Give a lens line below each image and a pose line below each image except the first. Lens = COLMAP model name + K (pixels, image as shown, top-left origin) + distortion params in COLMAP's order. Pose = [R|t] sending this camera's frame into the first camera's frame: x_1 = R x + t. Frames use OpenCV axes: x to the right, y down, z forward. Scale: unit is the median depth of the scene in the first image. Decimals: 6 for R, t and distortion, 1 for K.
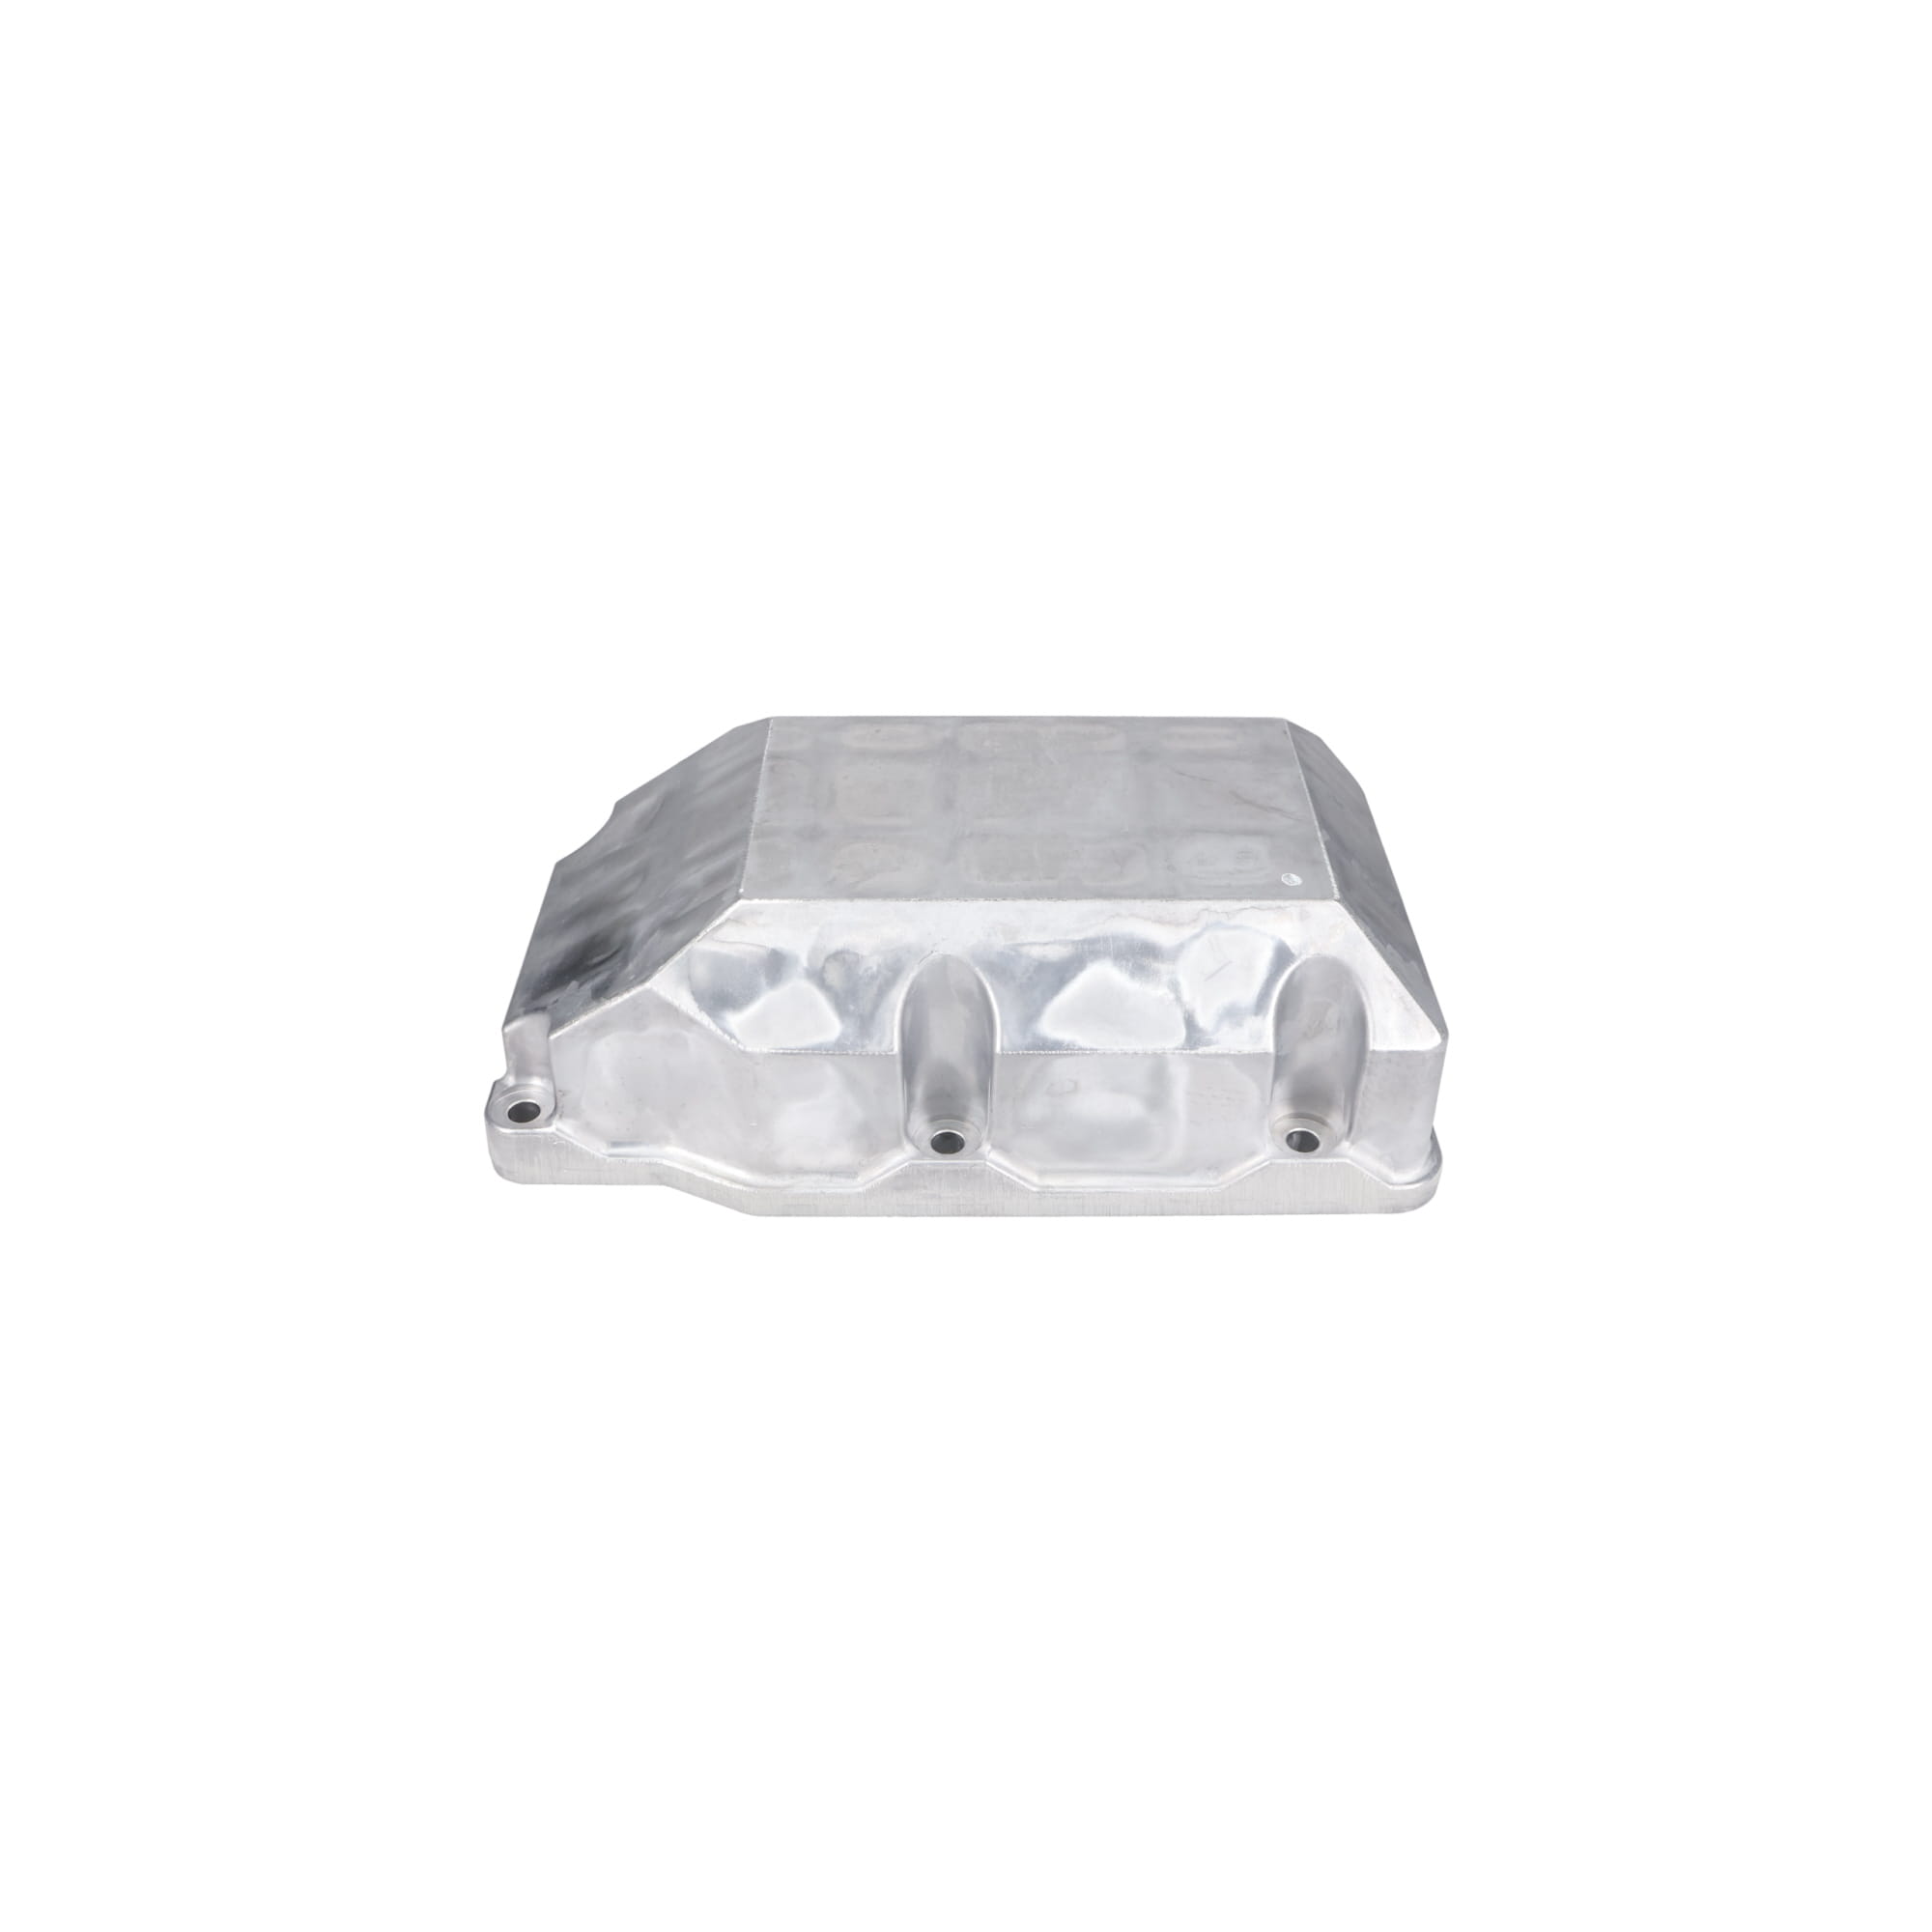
lens RADIAL K [[1754.5, 0, 966.0], [0, 1754.5, 966.0], [0, 0, 1]] dist [-0.012047, -0.000856]
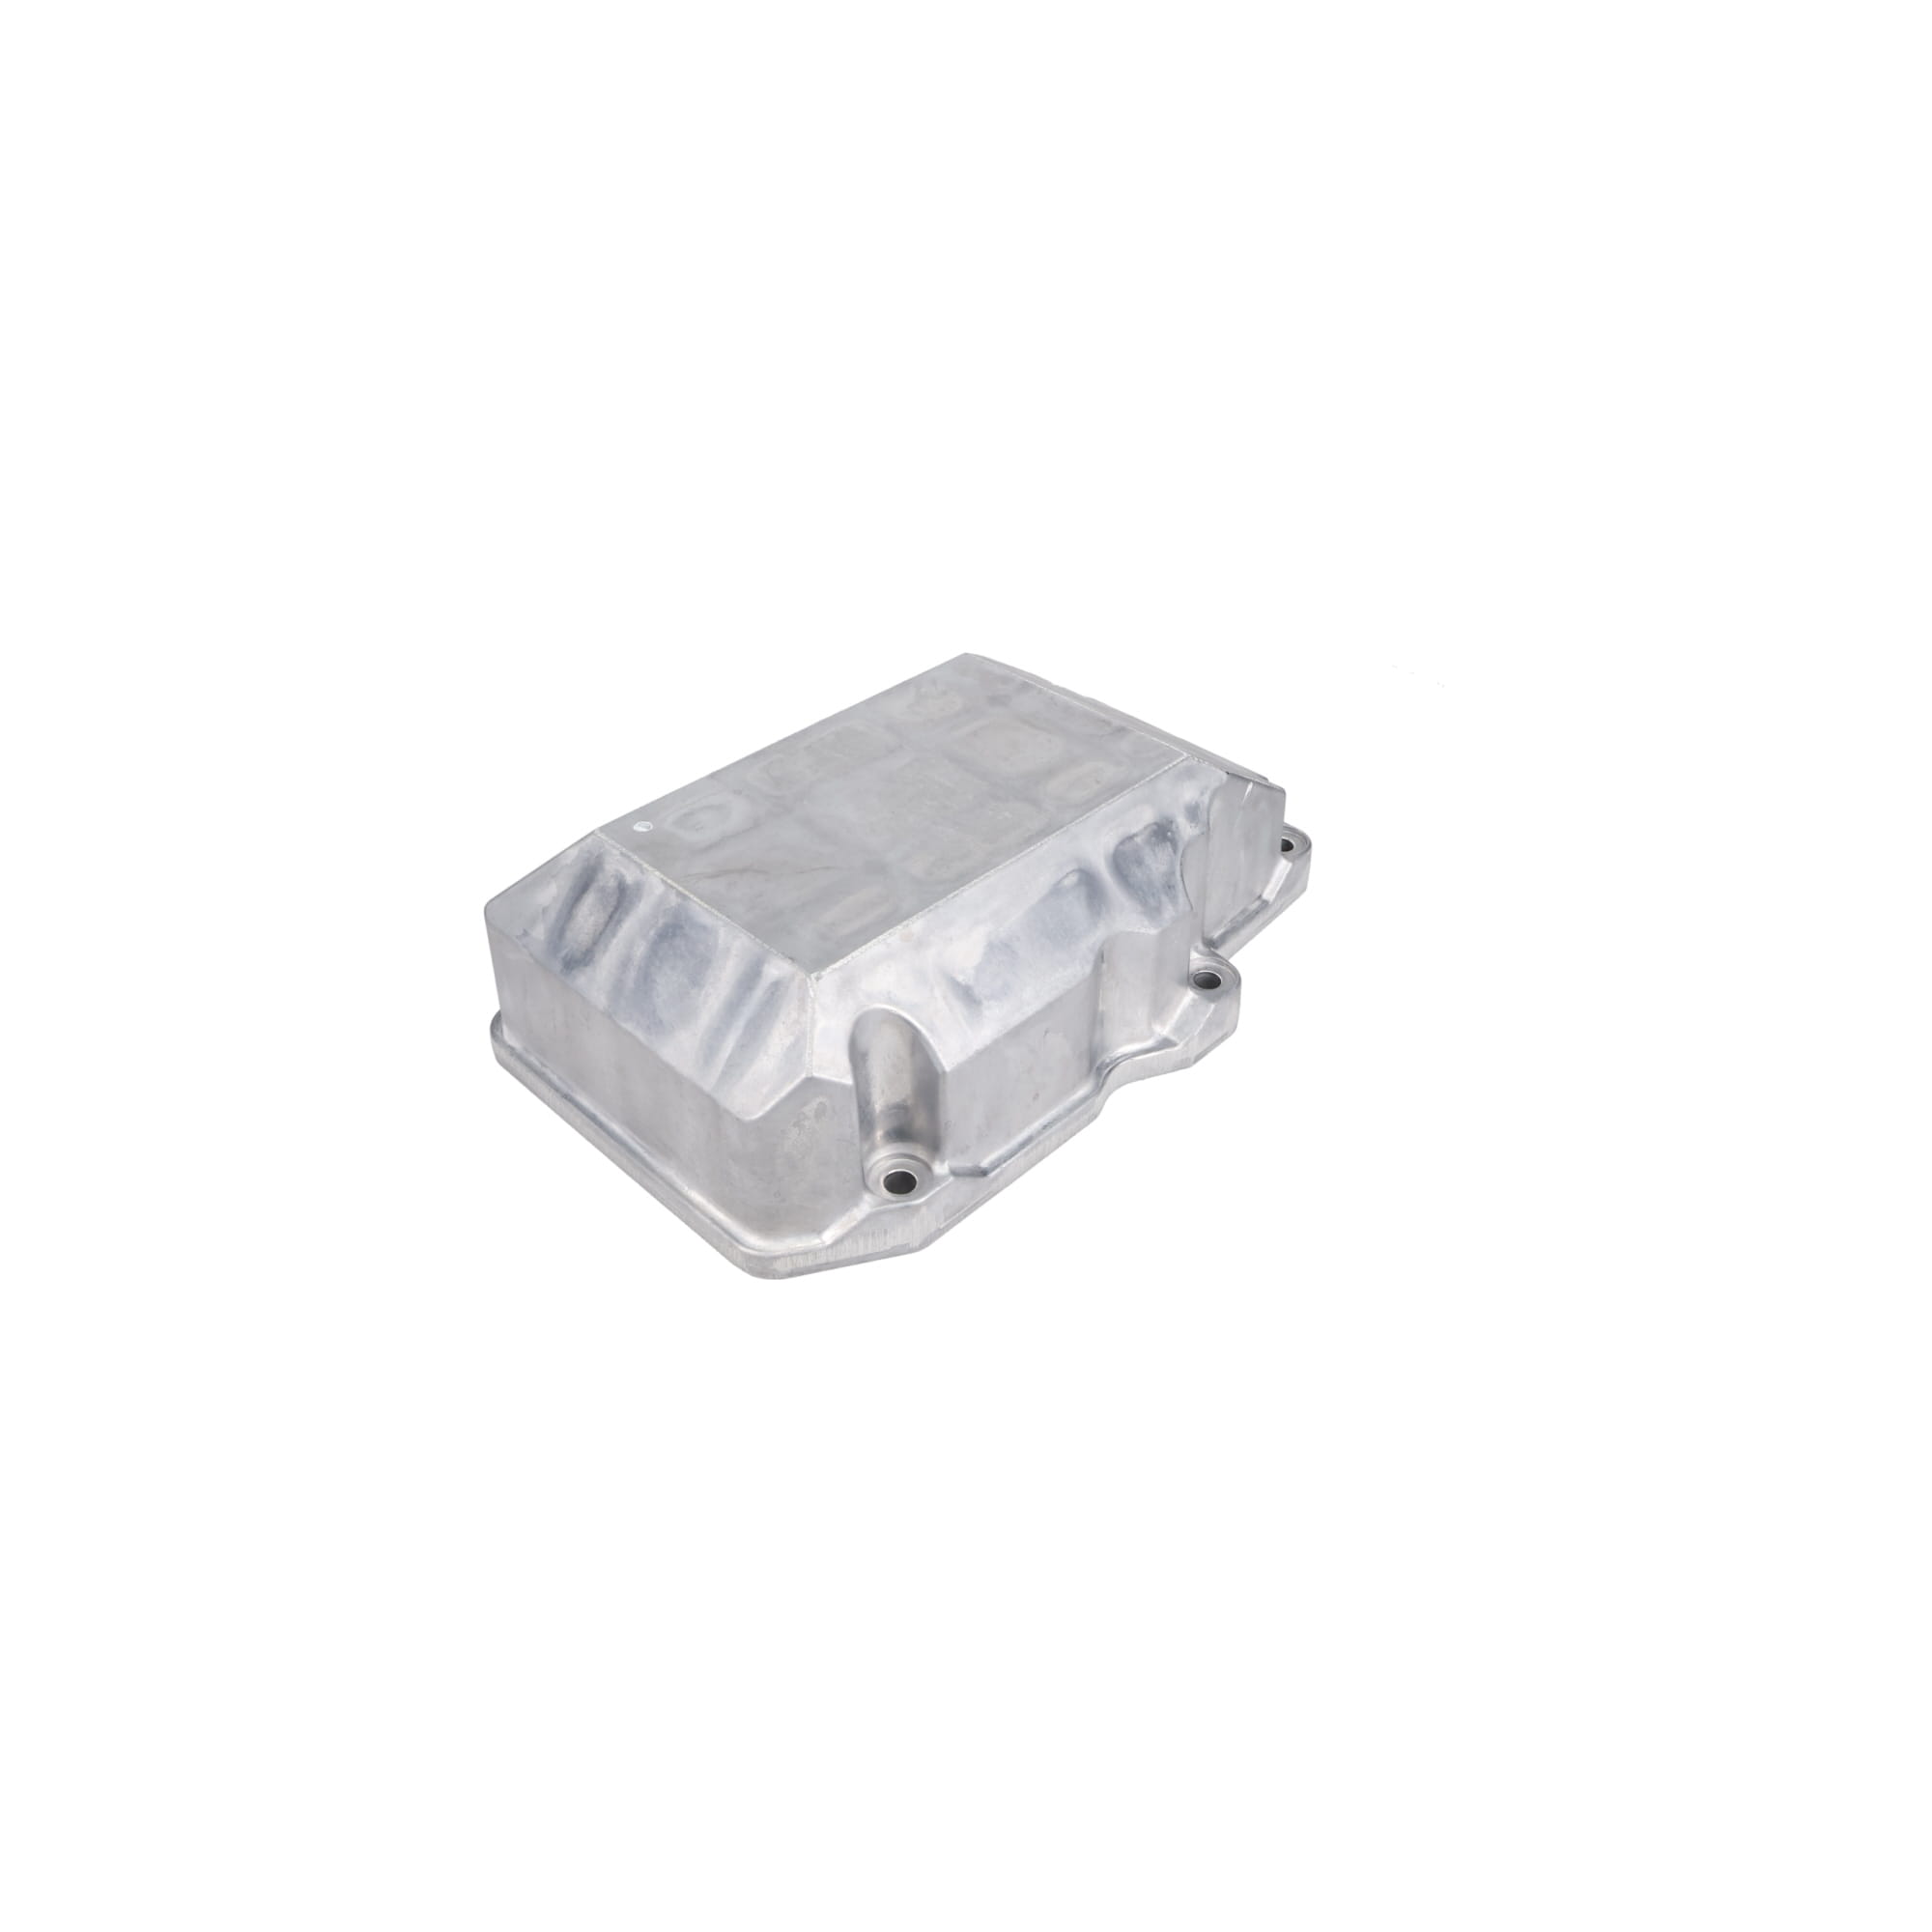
lens RADIAL K [[1545.8, 0, 929.6], [0, 1545.8, 931.6], [0, 0, 1]] dist [-0.006123, -0.000370]
pose [[-0.710462, 0.424882, -0.560999, 0.629430], [-0.429364, 0.369901, 0.823906, -0.900677], [0.557576, 0.826226, -0.080372, 1.231031]]
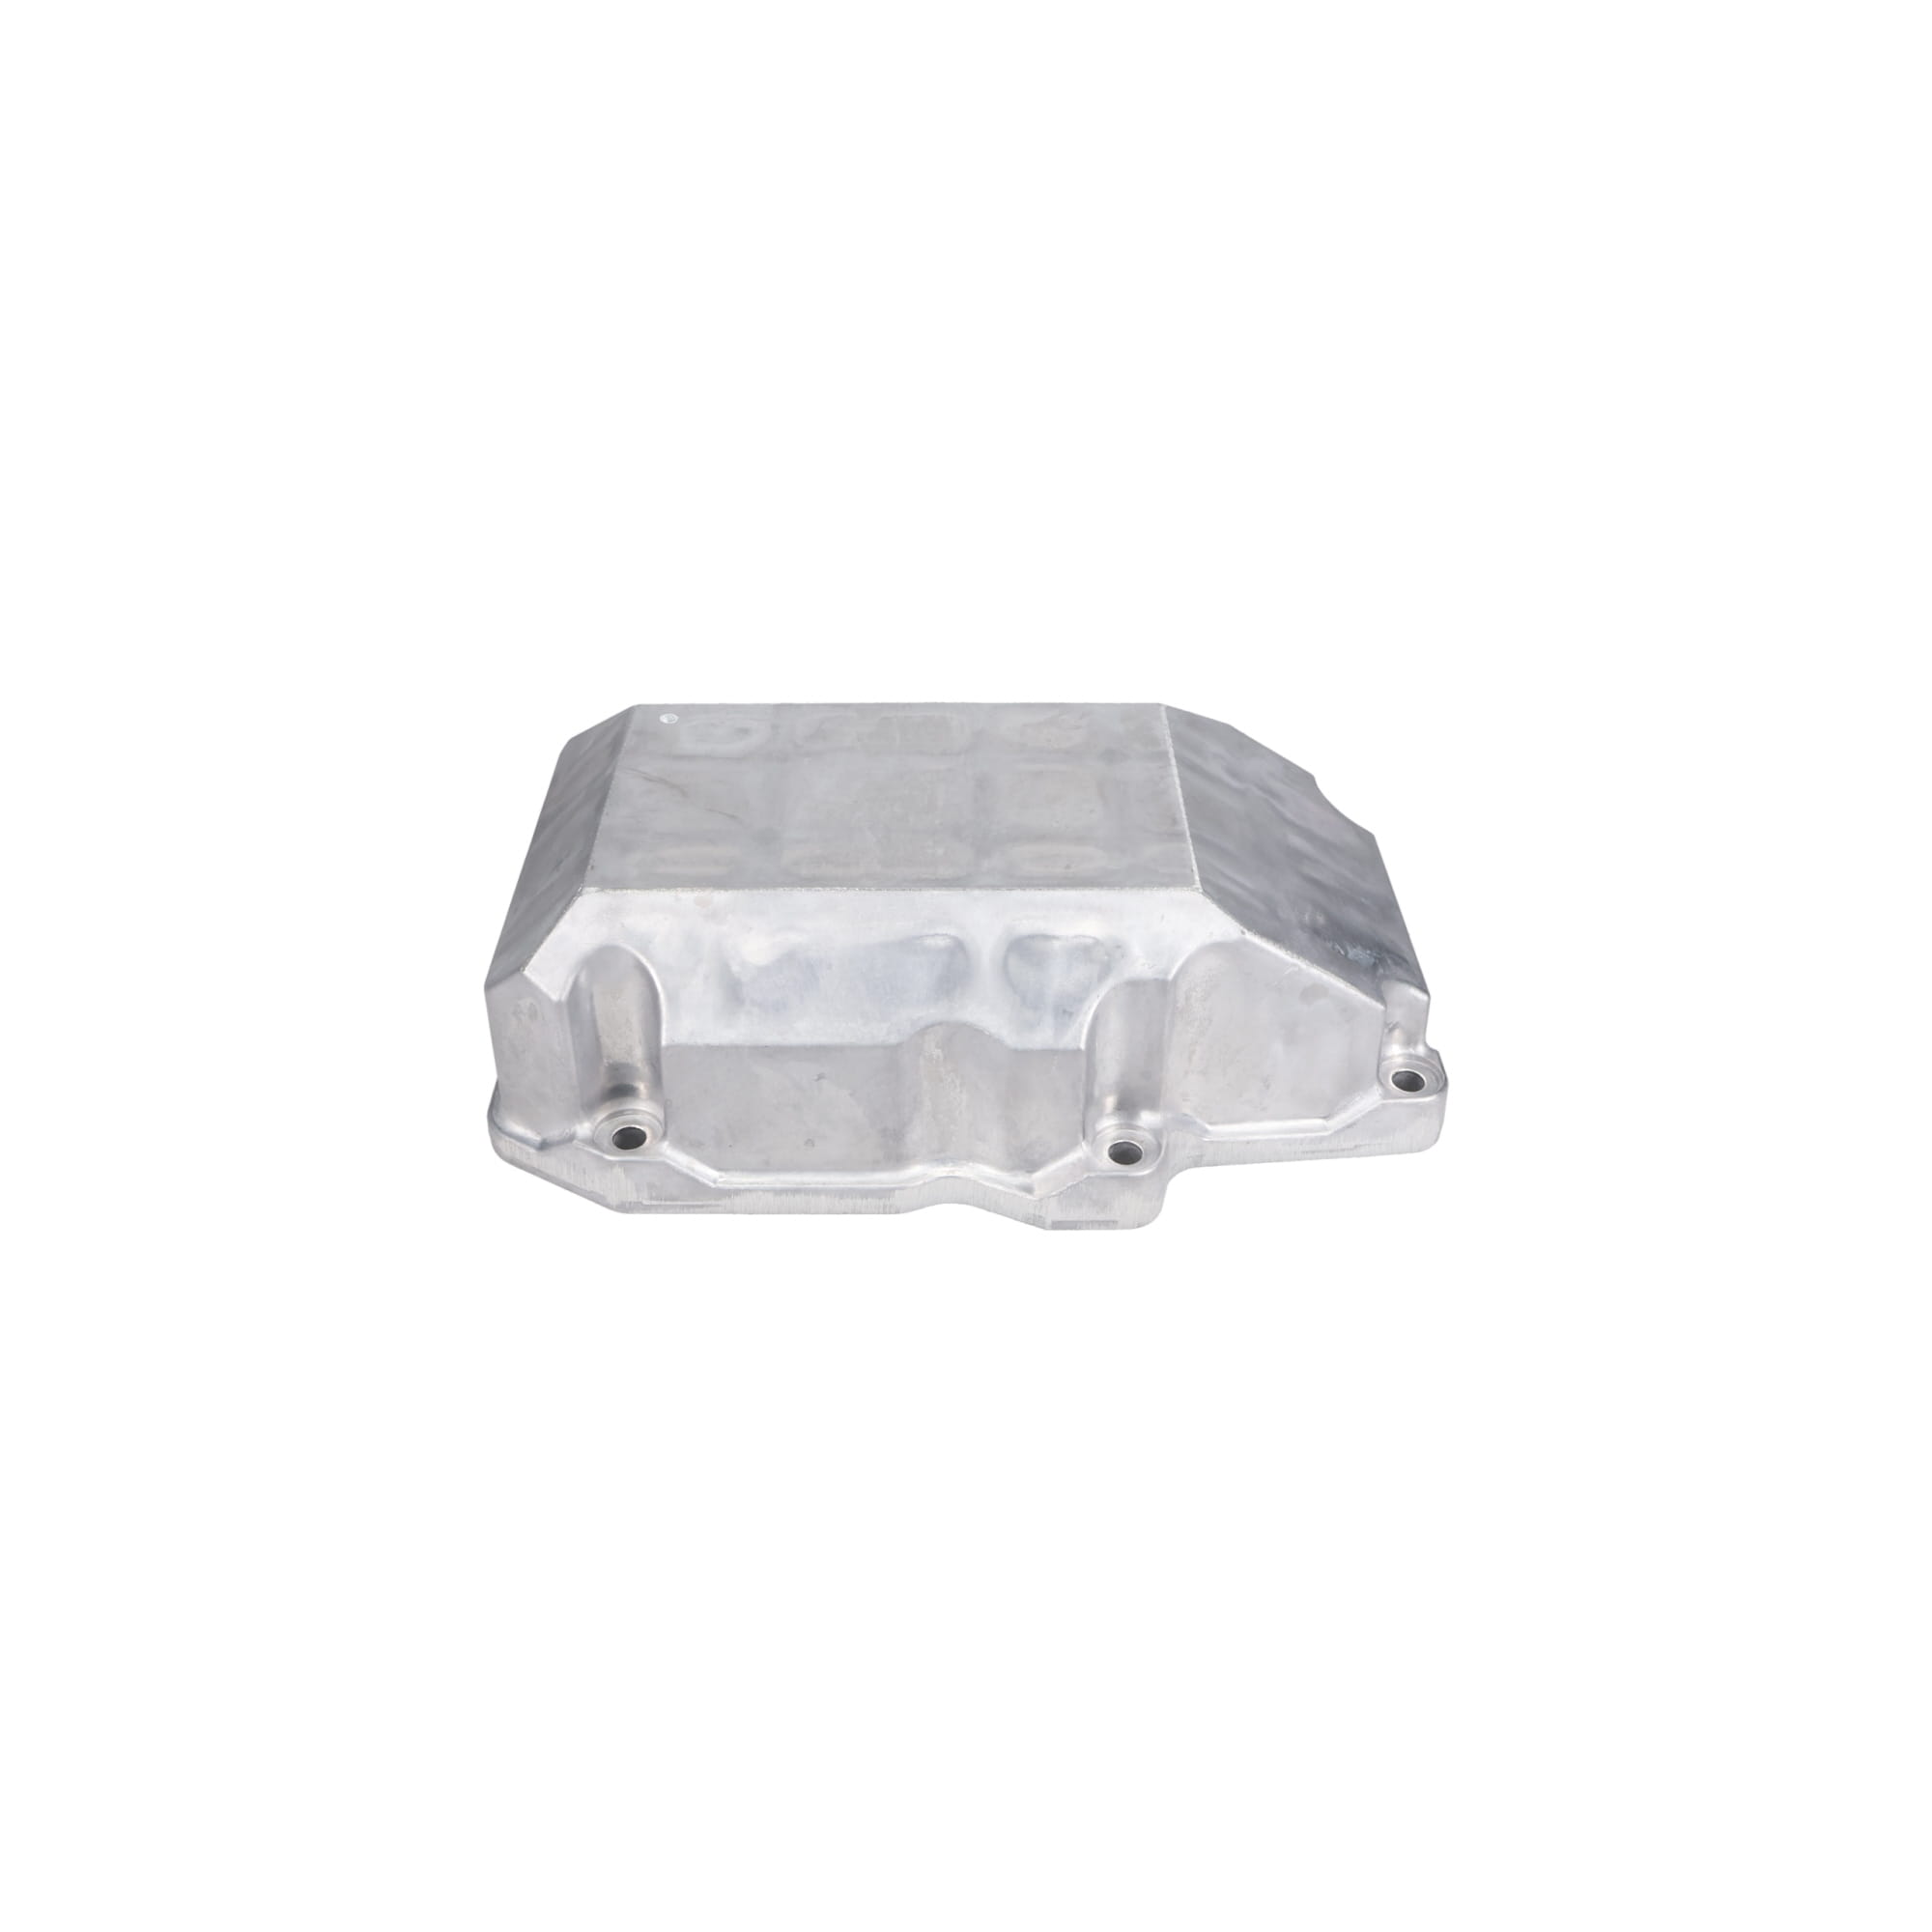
lens RADIAL K [[1754.5, 0, 966.0], [0, 1754.5, 966.0], [0, 0, 1]] dist [-0.012047, -0.000856]
pose [[-0.999934, -0.002984, -0.011139, 0.009998], [-0.011532, 0.264585, 0.964293, -1.074222], [0.000070, 0.964358, -0.264602, 1.440552]]
